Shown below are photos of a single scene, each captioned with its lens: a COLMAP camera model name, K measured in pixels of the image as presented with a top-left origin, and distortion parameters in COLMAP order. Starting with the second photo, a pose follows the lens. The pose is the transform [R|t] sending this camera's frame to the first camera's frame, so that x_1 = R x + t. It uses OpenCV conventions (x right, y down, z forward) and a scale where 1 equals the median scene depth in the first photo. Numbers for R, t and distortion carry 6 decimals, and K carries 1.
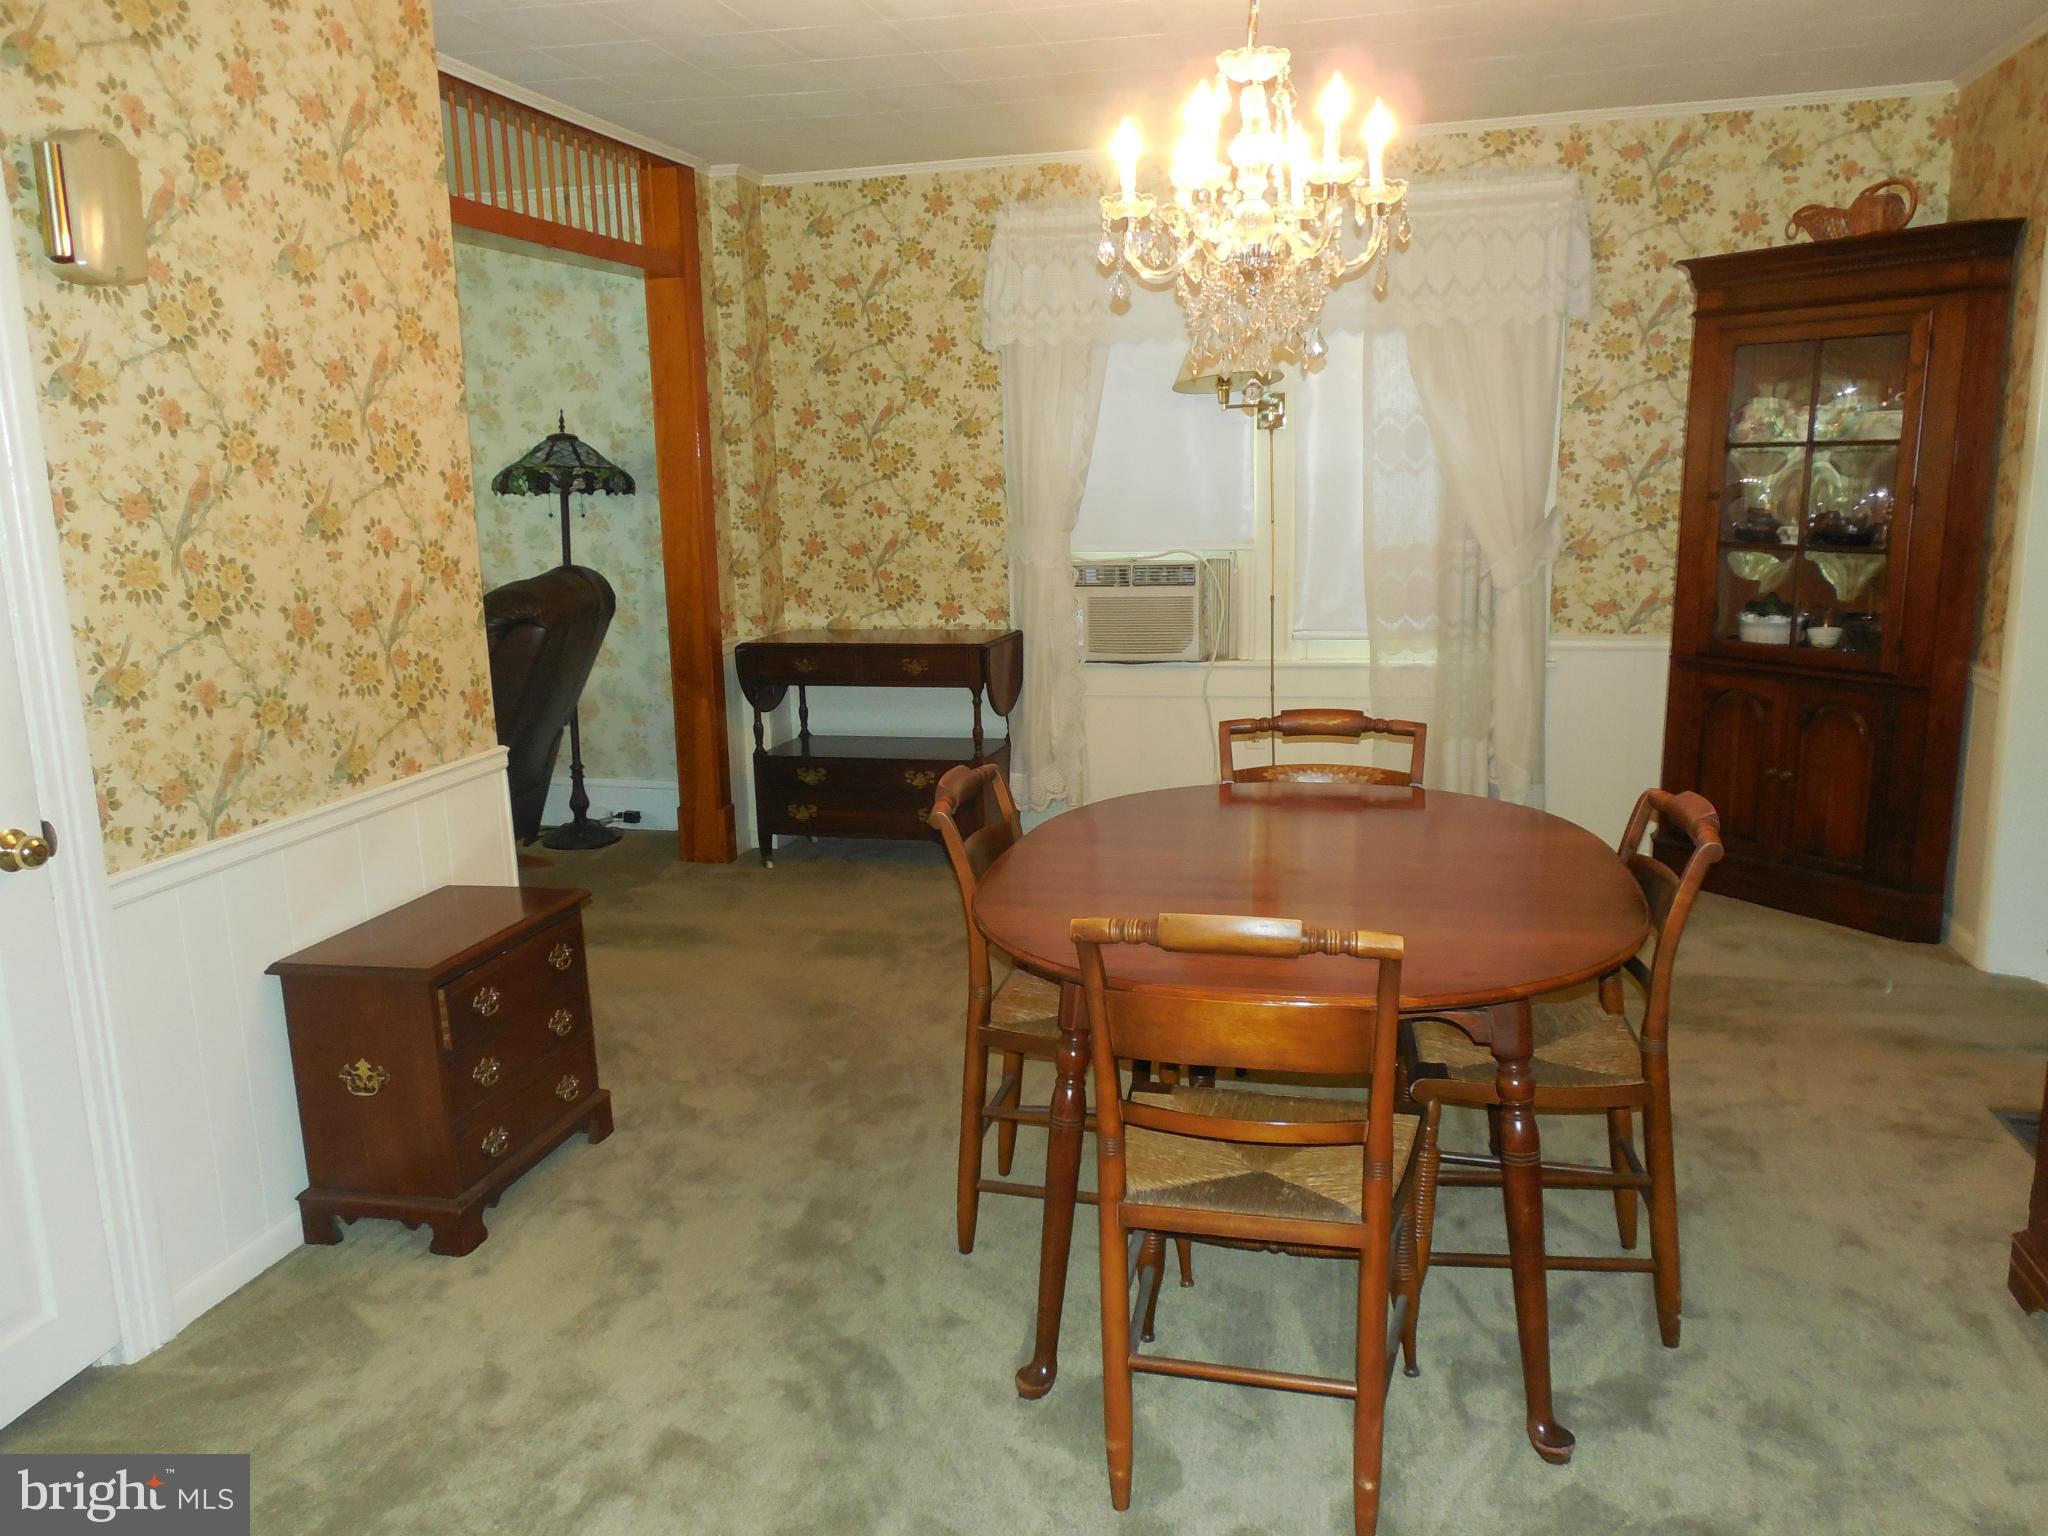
lens RADIAL K [[1554.7, 0, 1022.8], [0, 1554.7, 766.8], [0, 0, 1]] dist [0.004516, 0.003904]
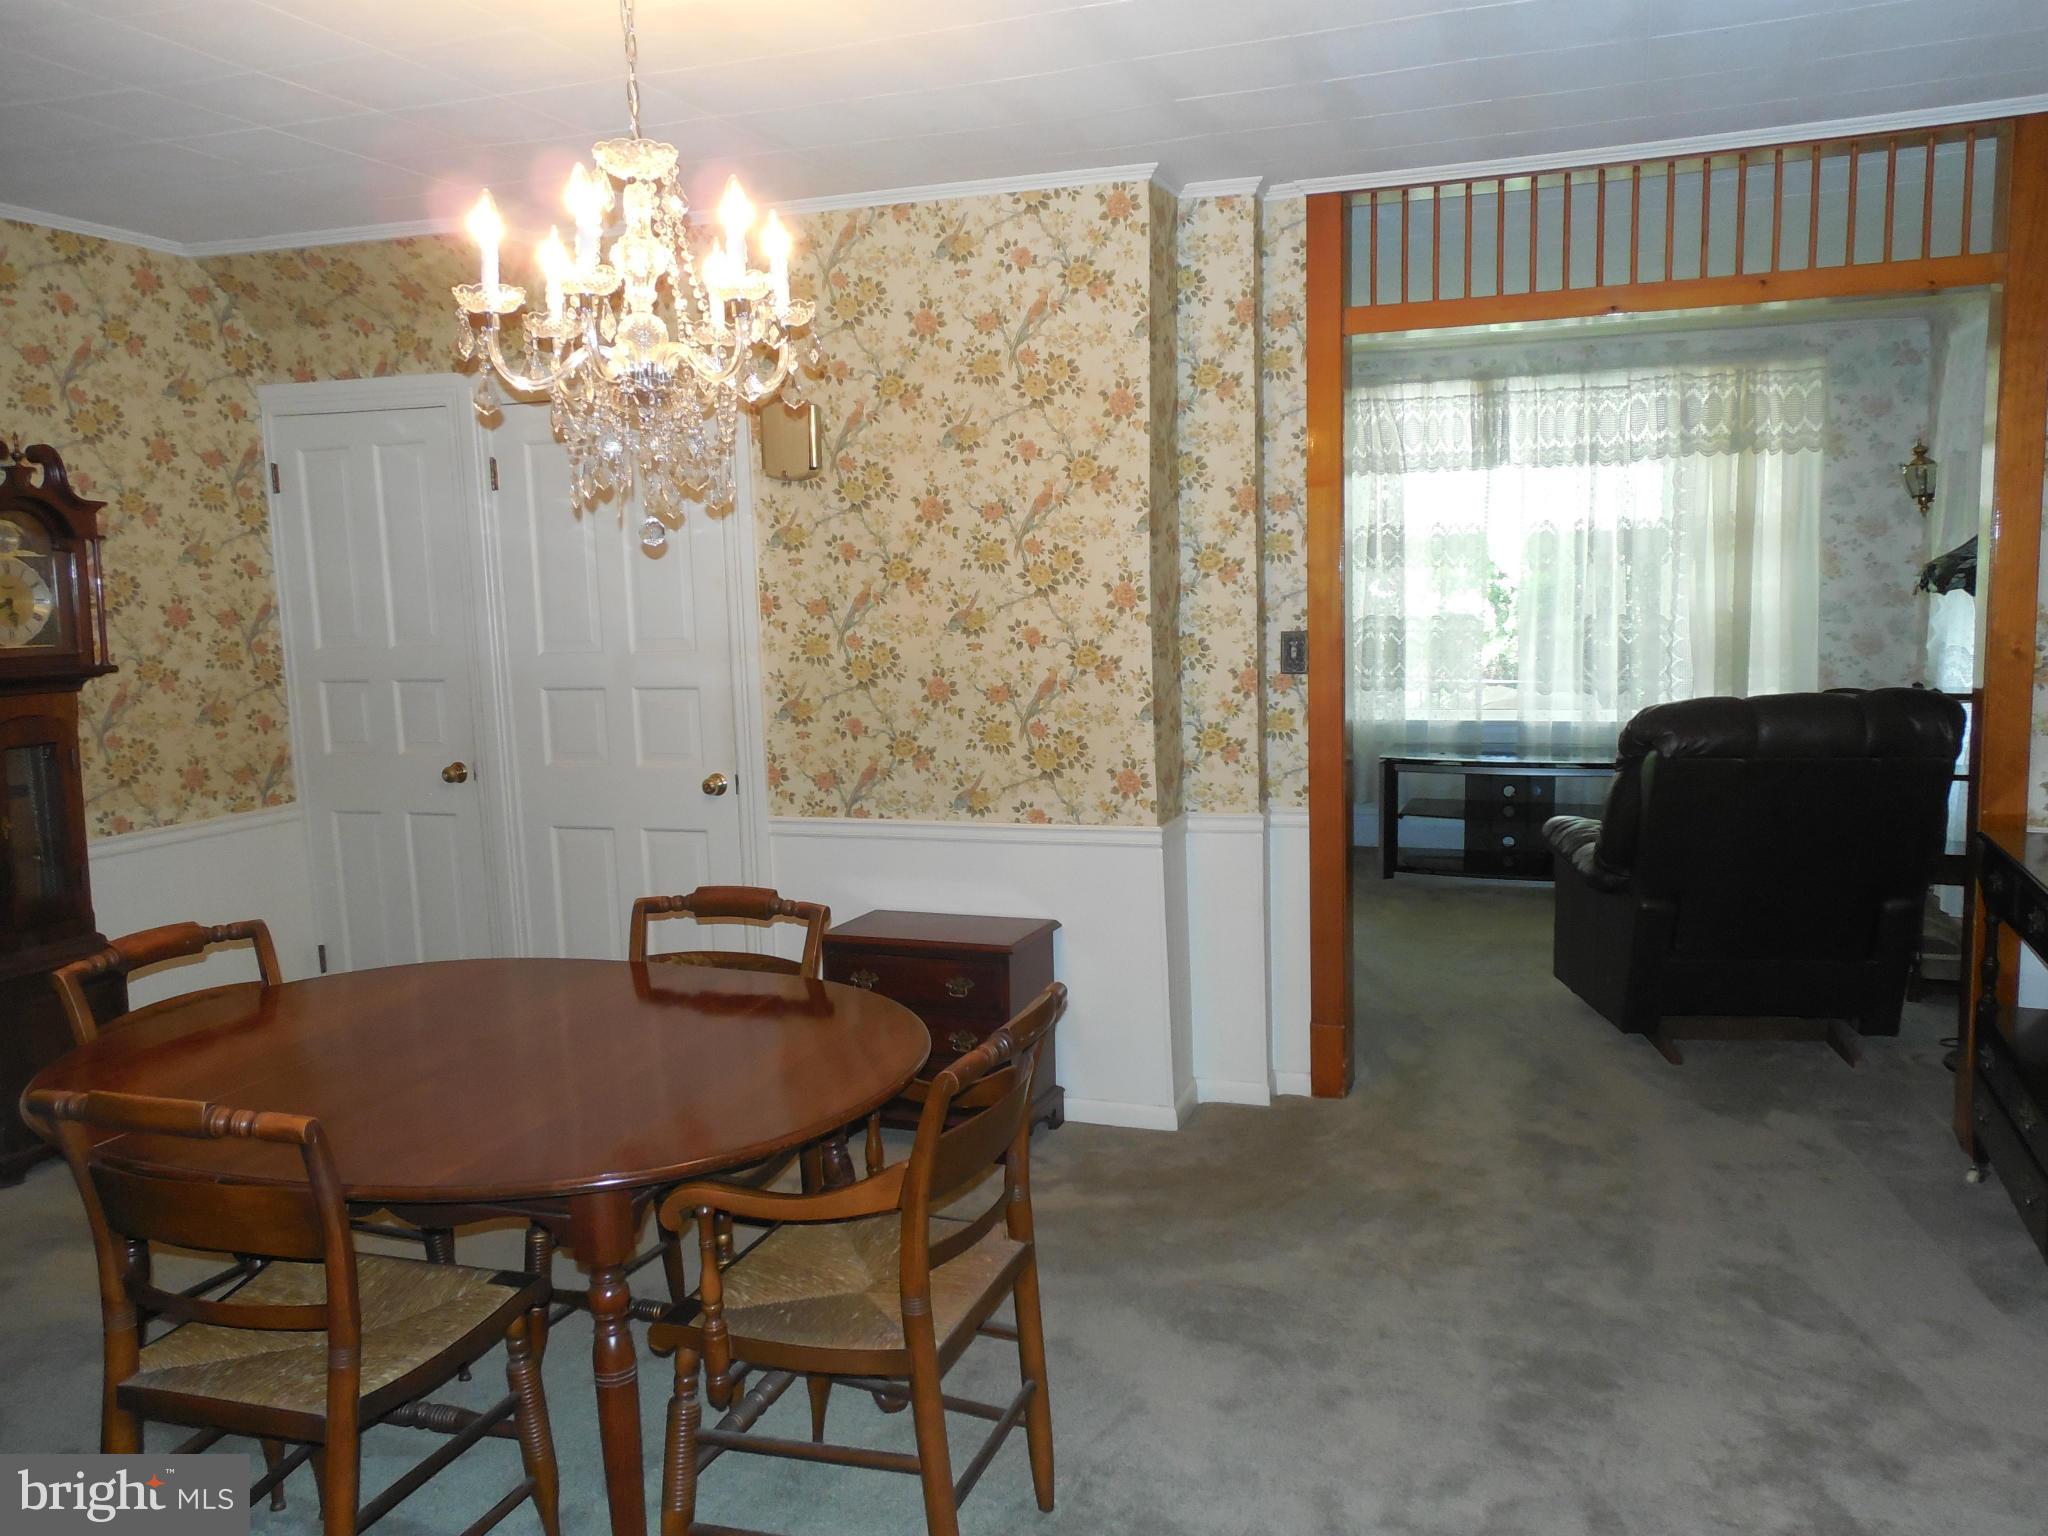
lens RADIAL K [[1554.7, 0, 1021.6], [0, 1554.7, 767.9], [0, 0, 1]] dist [0.004516, 0.003904]
pose [[-0.121505, 0.152756, -0.980766, 0.991781], [-0.161703, 0.971841, 0.171399, -0.298663], [0.979331, 0.179419, -0.093382, 1.302656]]
